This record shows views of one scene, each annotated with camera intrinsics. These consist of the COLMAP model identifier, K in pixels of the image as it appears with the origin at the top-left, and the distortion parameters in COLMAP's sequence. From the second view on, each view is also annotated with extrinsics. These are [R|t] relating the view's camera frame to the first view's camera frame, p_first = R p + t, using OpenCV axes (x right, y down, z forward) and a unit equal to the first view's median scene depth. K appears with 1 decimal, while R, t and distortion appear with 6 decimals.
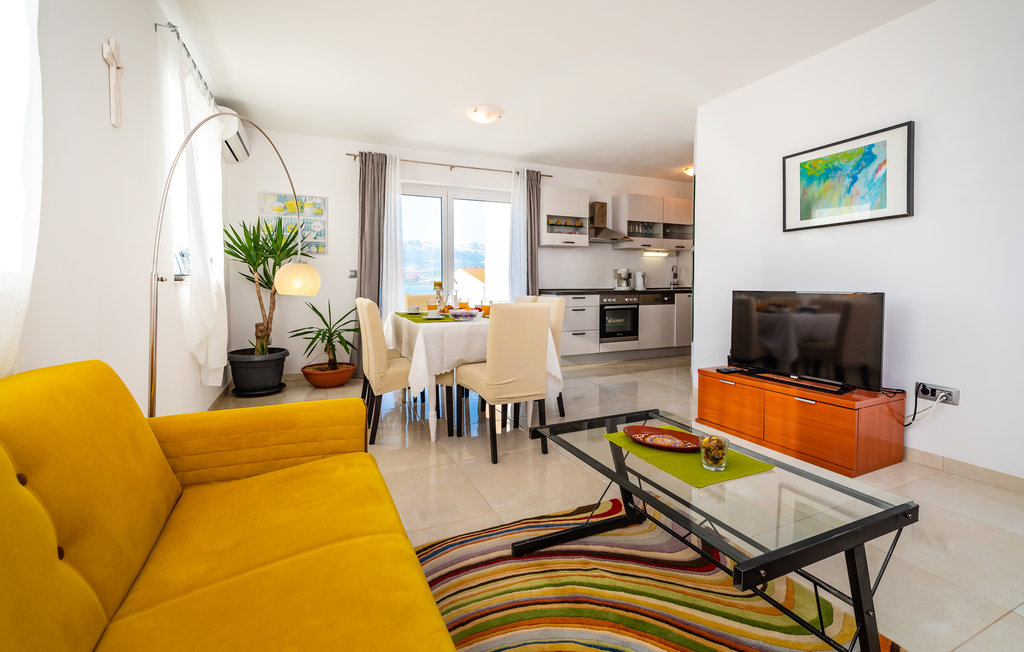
lens RADIAL K [[453.0, 0, 523.2], [0, 453.0, 299.2], [0, 0, 1]] dist [-0.000400, 0.000065]
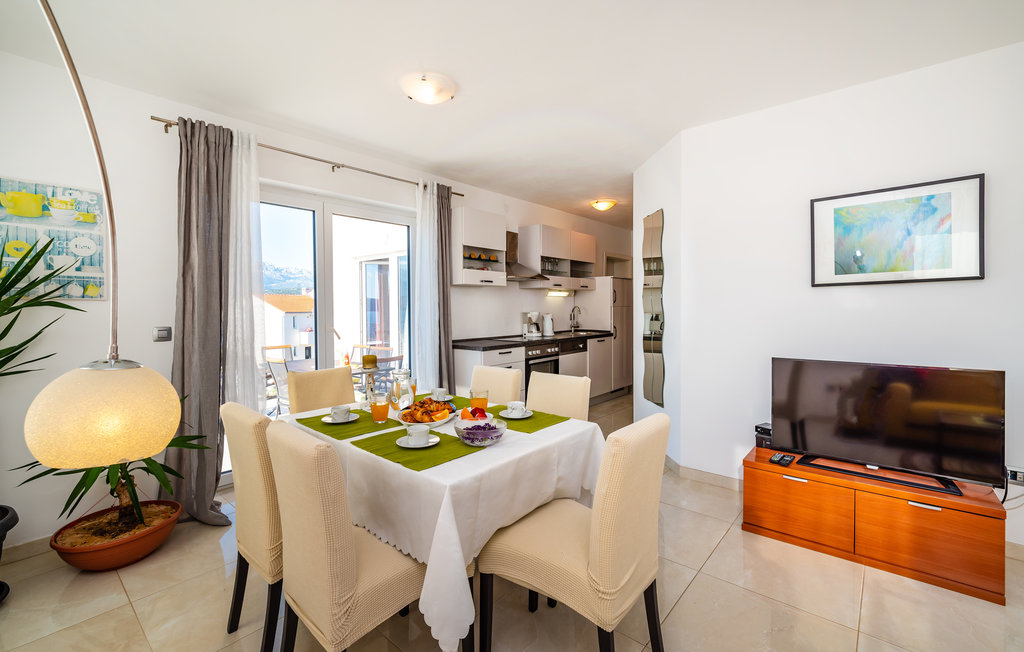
lens RADIAL K [[441.4, 0, 503.6], [0, 441.4, 315.4], [0, 0, 1]] dist [0.000219, -0.000109]
pose [[0.915389, -0.010149, 0.402443, -0.185830], [0.015666, 0.999823, -0.010418, -0.058856], [-0.402266, 0.015841, 0.915386, 0.292657]]
